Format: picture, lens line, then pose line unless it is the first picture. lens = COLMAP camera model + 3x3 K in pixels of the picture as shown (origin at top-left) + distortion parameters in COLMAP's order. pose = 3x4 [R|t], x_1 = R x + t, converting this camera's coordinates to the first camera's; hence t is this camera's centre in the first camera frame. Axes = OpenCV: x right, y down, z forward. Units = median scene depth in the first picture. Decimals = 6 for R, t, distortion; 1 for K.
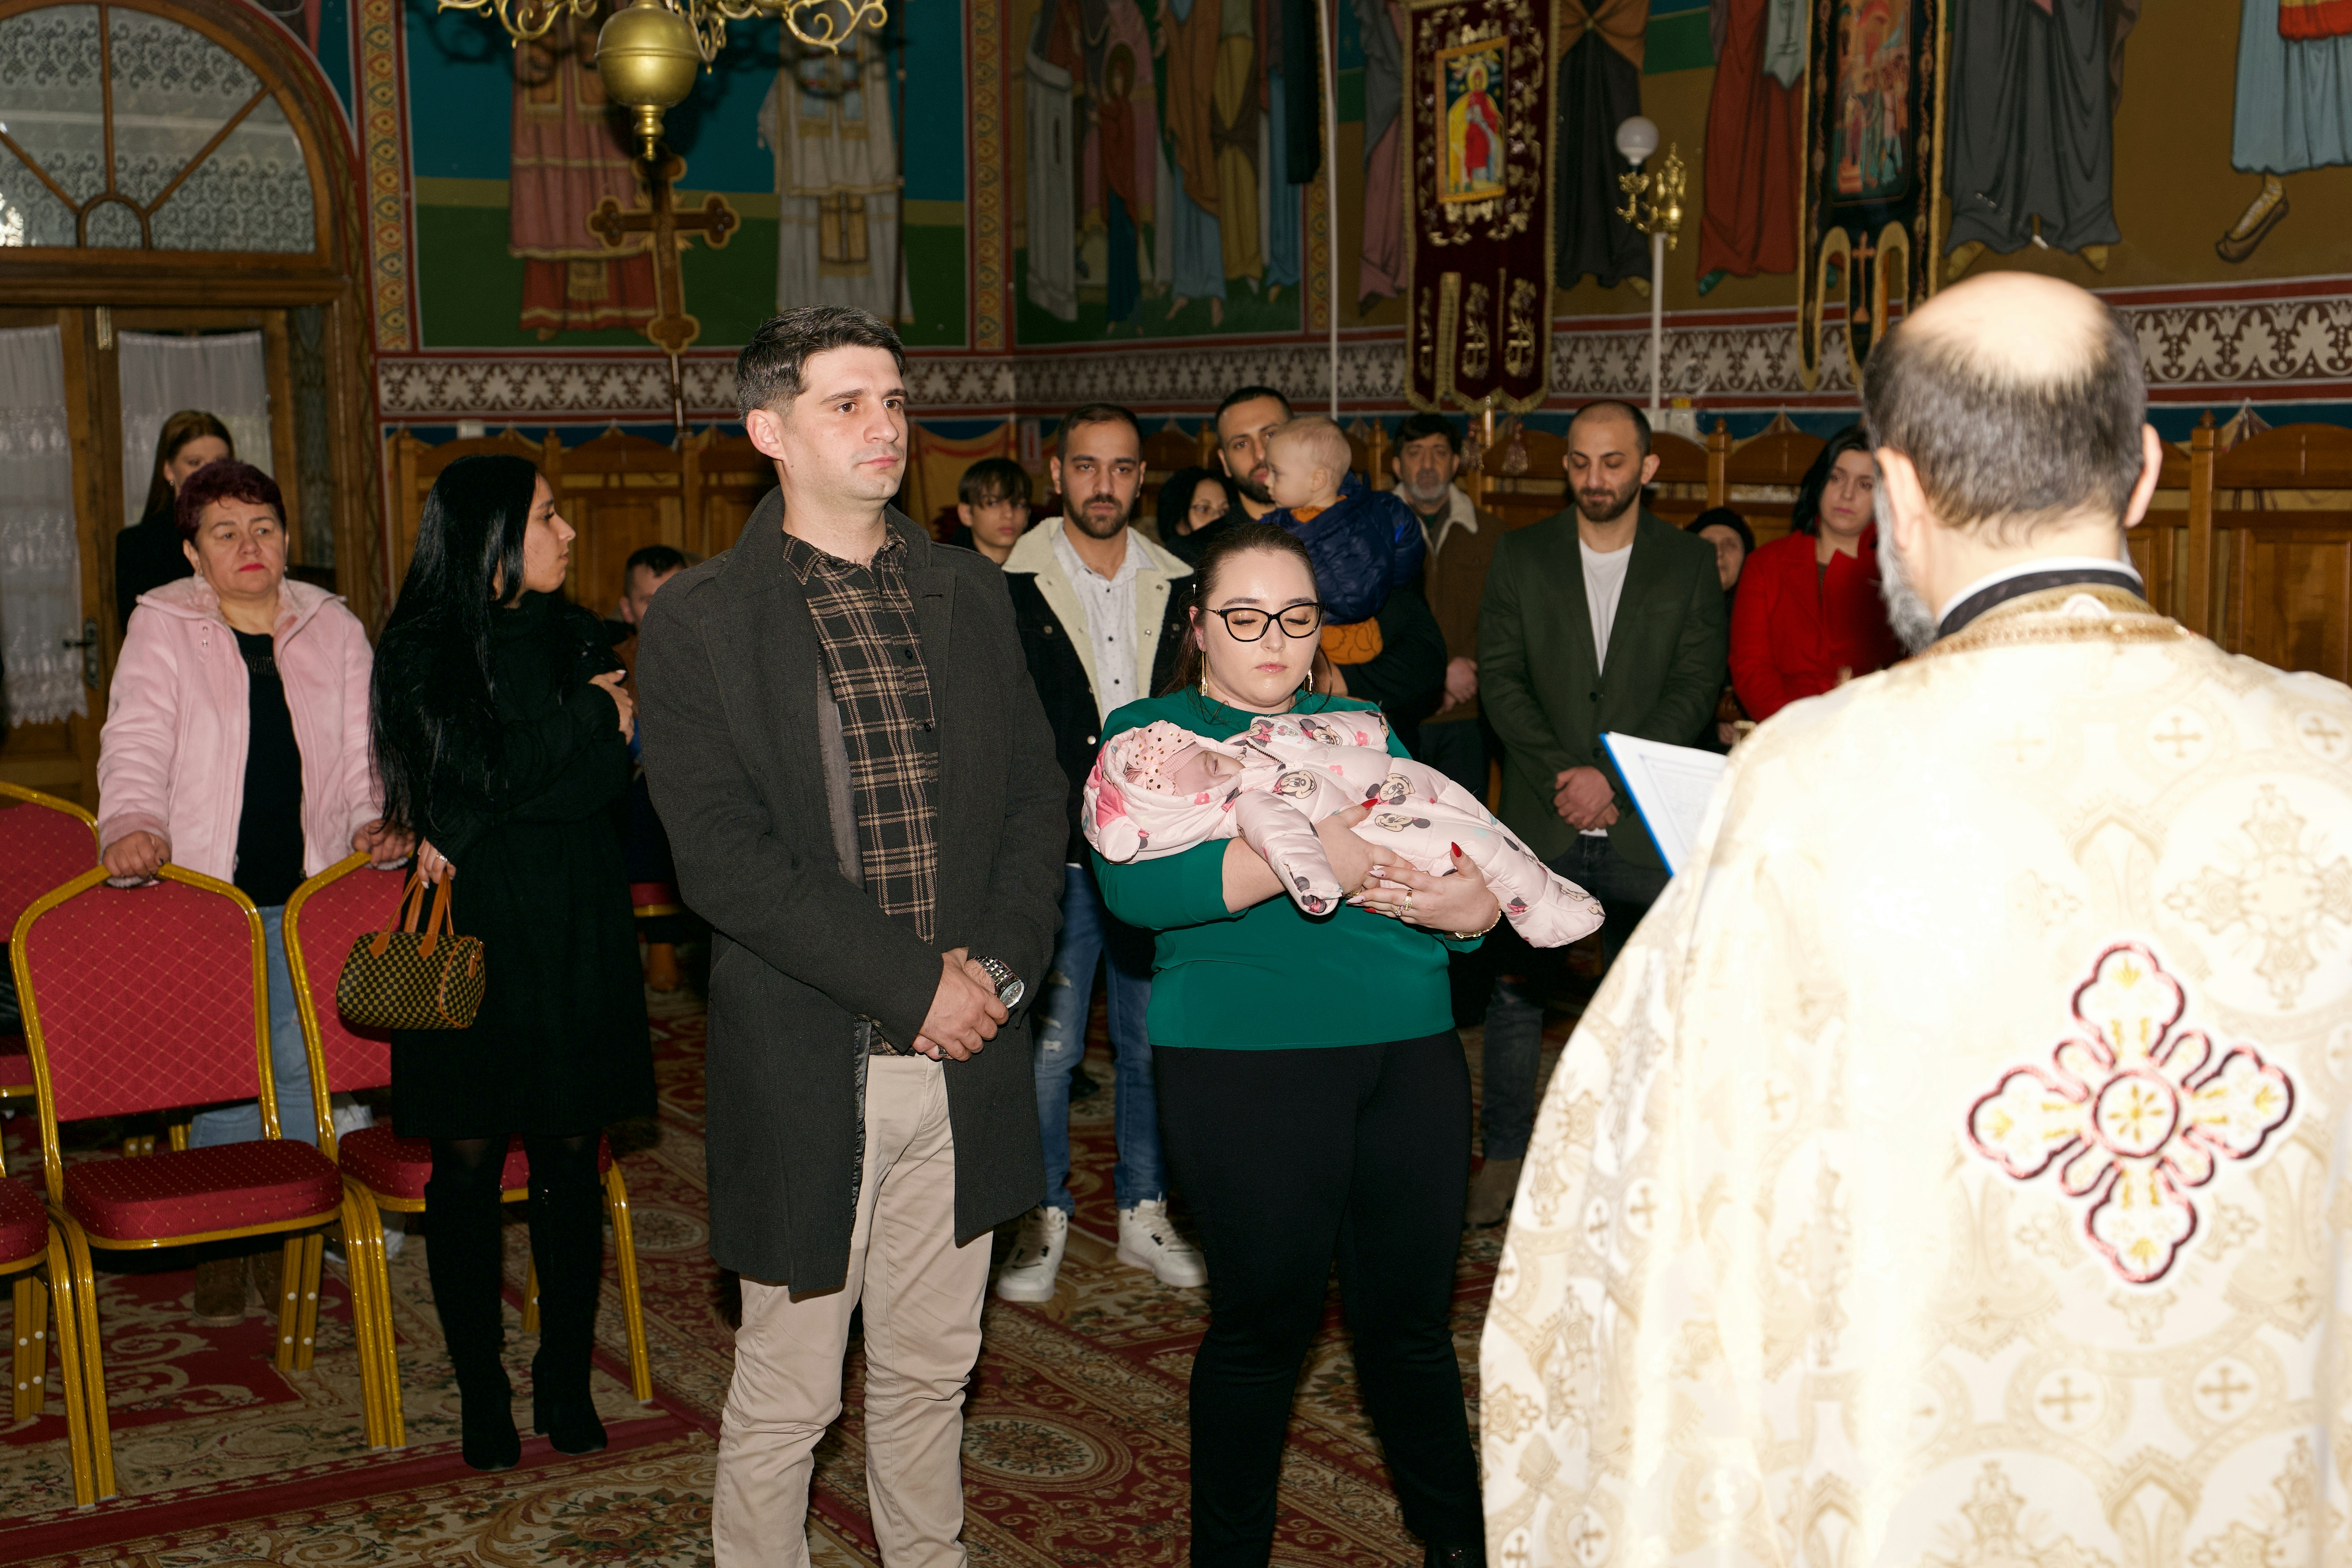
lens RADIAL K [[3038.6, 0, 1176.0], [0, 3038.6, 784.0], [0, 0, 1]] dist [-0.008362, 0.062303]
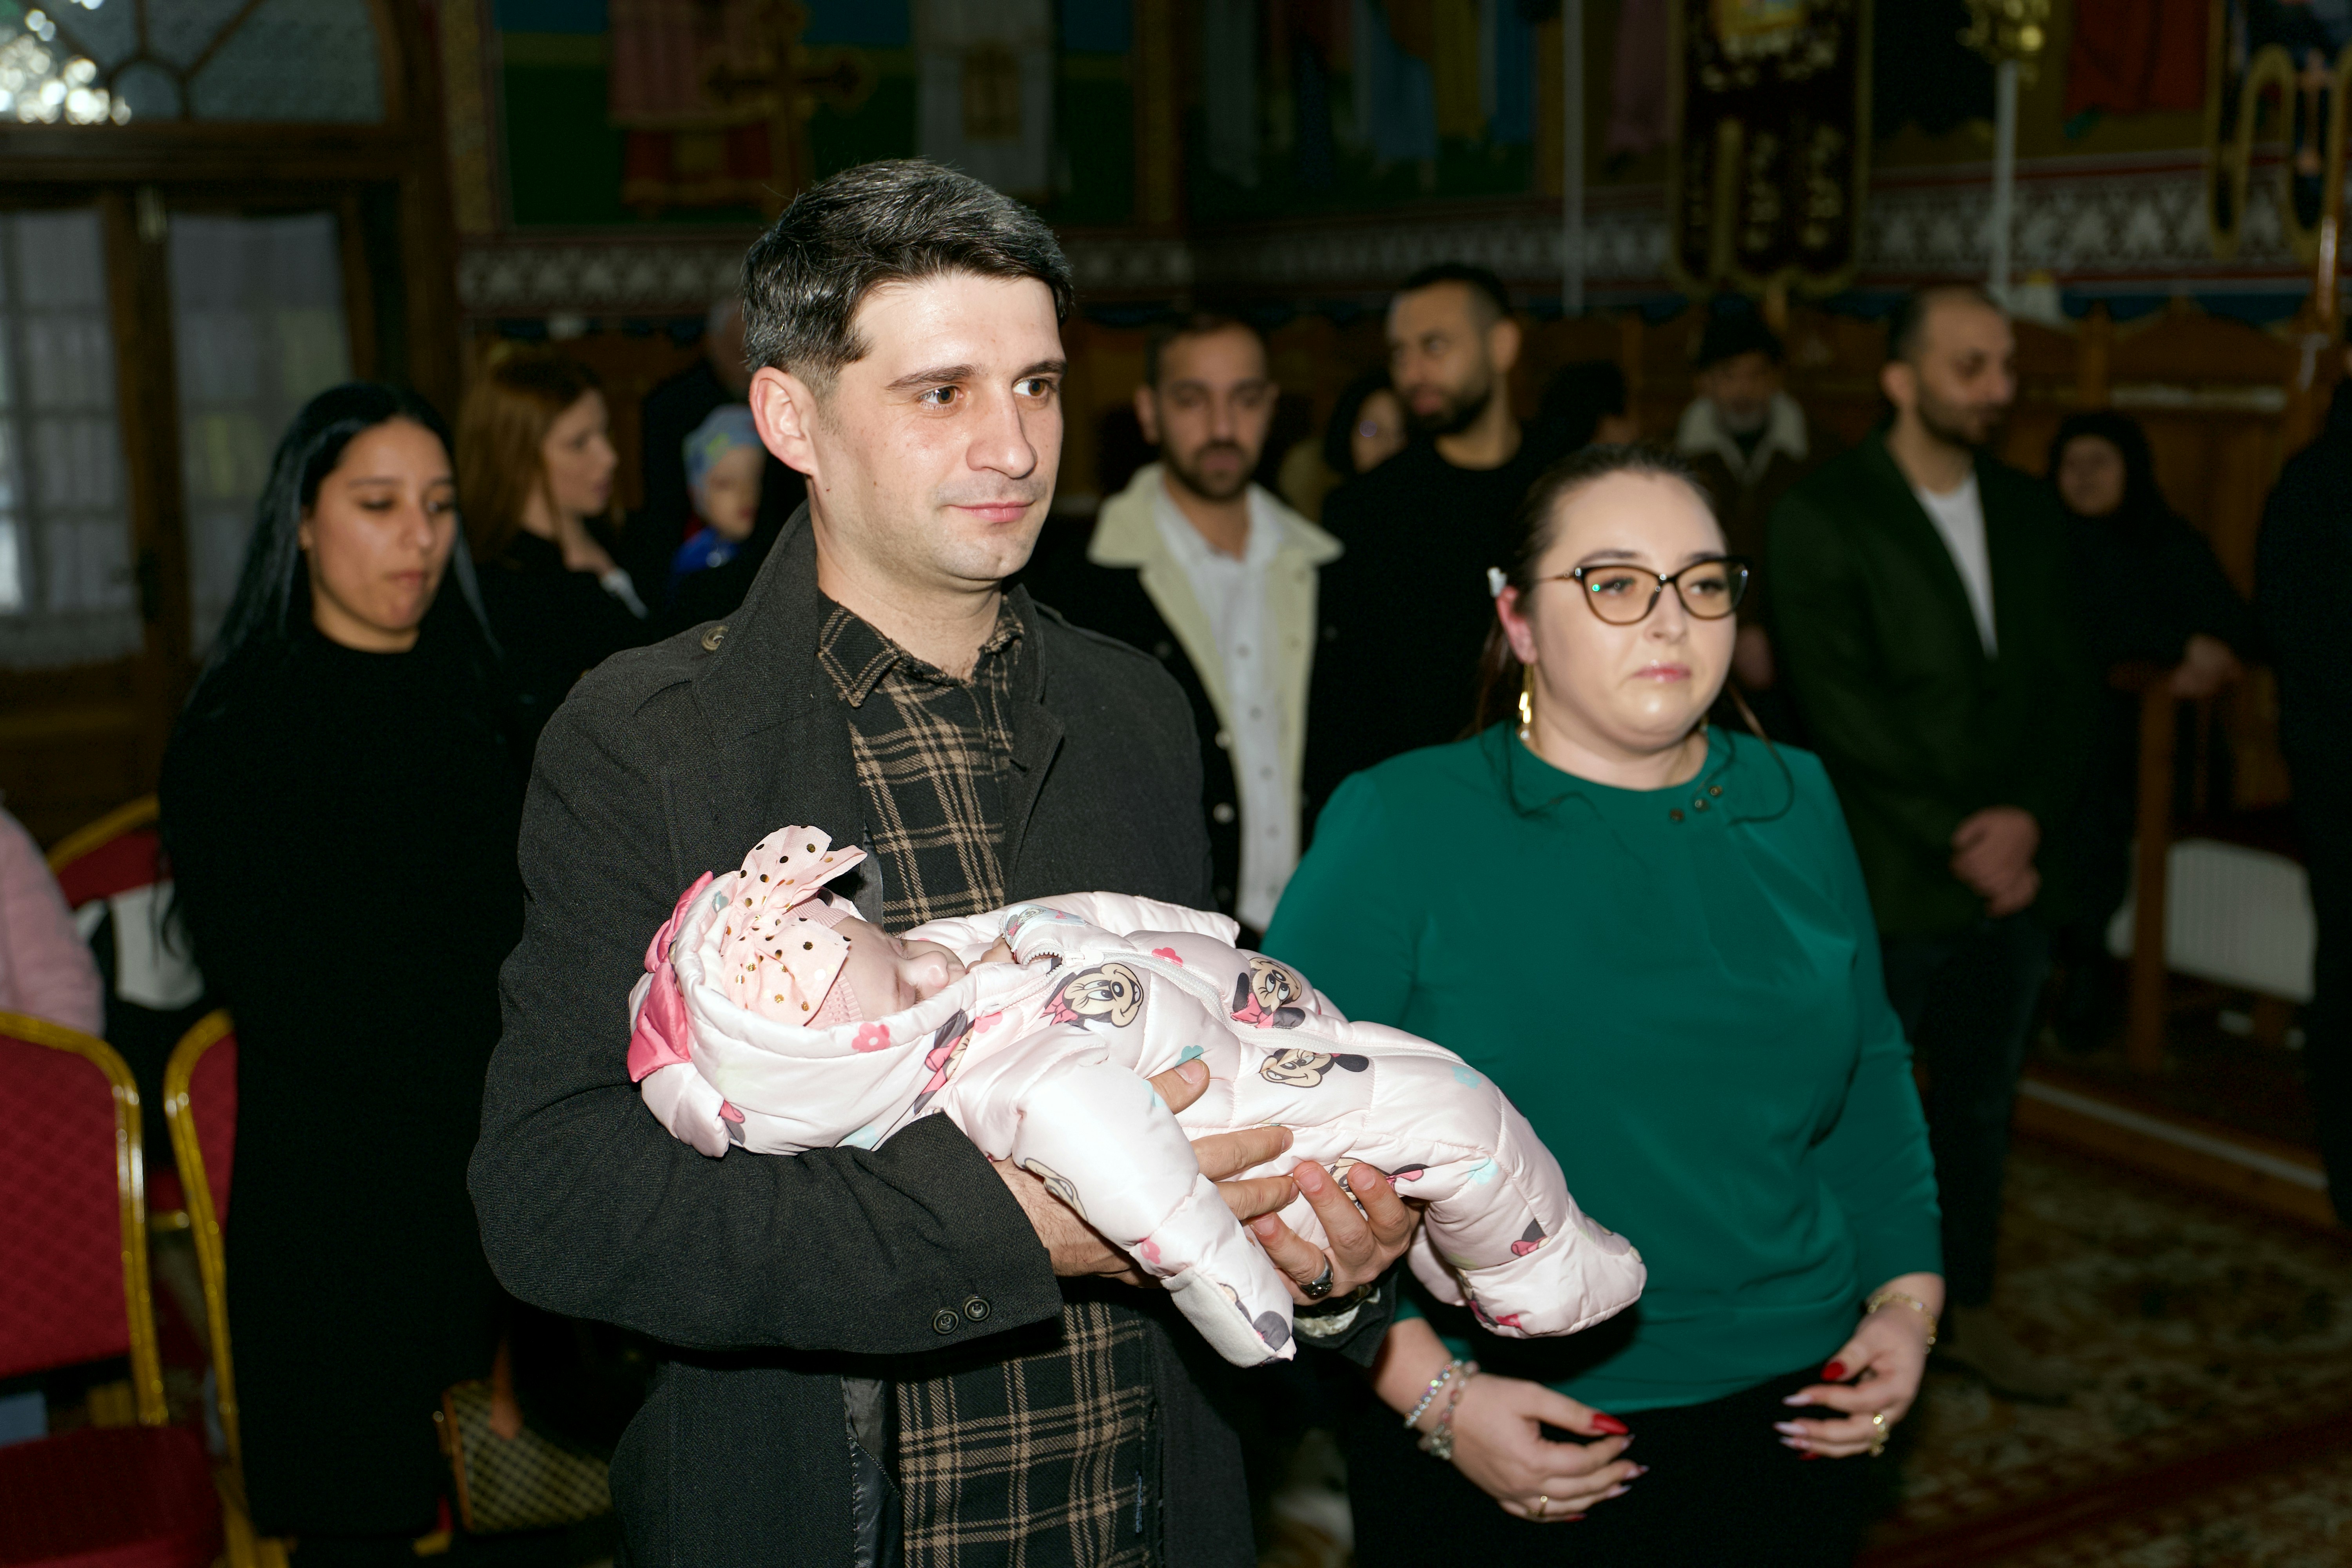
lens RADIAL K [[3150.6, 0, 1176.0], [0, 3150.6, 784.0], [0, 0, 1]] dist [0.065165, 0.049115]
pose [[0.998421, -0.005250, -0.055921, -0.011357], [0.007217, 0.999360, 0.035028, -0.022218], [0.055702, -0.035377, 0.997821, 0.142524]]
